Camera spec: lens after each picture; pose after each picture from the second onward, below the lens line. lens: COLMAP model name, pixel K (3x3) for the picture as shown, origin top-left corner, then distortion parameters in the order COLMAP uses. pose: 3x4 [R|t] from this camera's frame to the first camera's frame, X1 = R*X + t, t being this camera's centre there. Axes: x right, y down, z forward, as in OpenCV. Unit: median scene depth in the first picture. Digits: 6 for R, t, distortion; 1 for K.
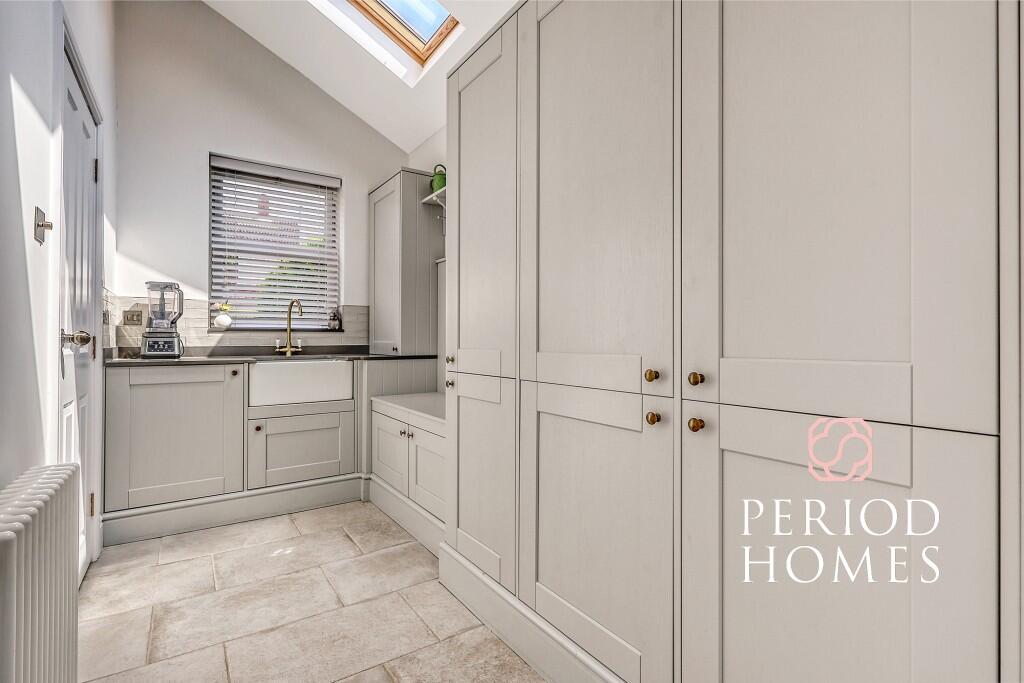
lens RADIAL K [[484.0, 0, 512.0], [0, 484.0, 341.5], [0, 0, 1]] dist [-0.001058, -0.000168]
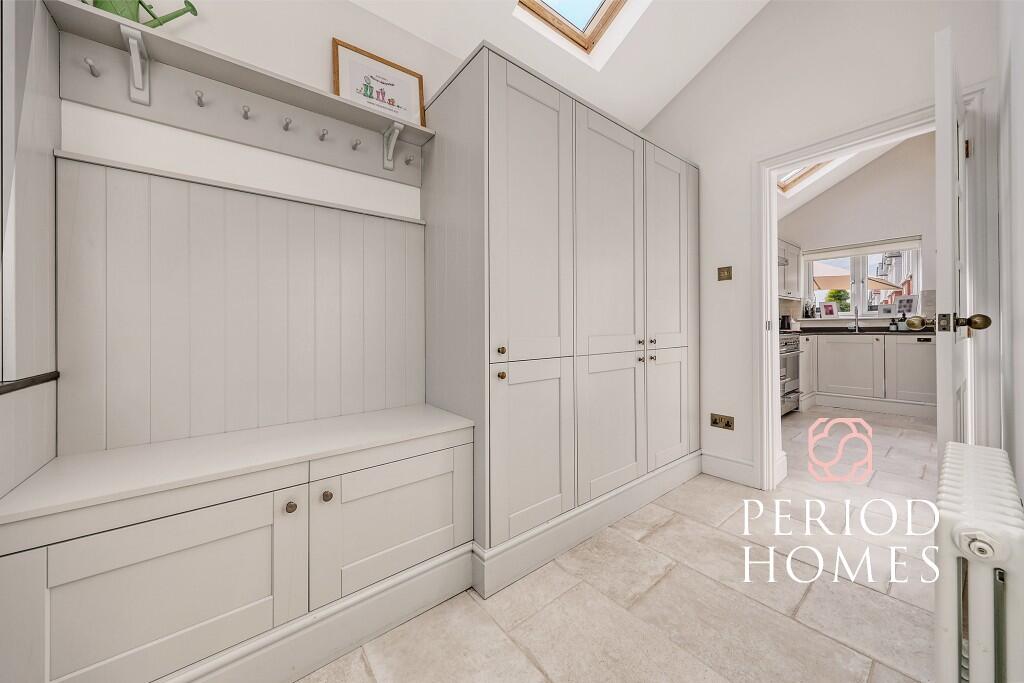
lens RADIAL K [[374.4, 0, 513.2], [0, 374.4, 336.6], [0, 0, 1]] dist [0.000934, 0.000276]
pose [[-0.100057, -0.029187, 0.994554, -1.006364], [0.012125, 0.999460, 0.030551, -0.015044], [-0.994908, 0.015116, -0.099649, 1.218381]]
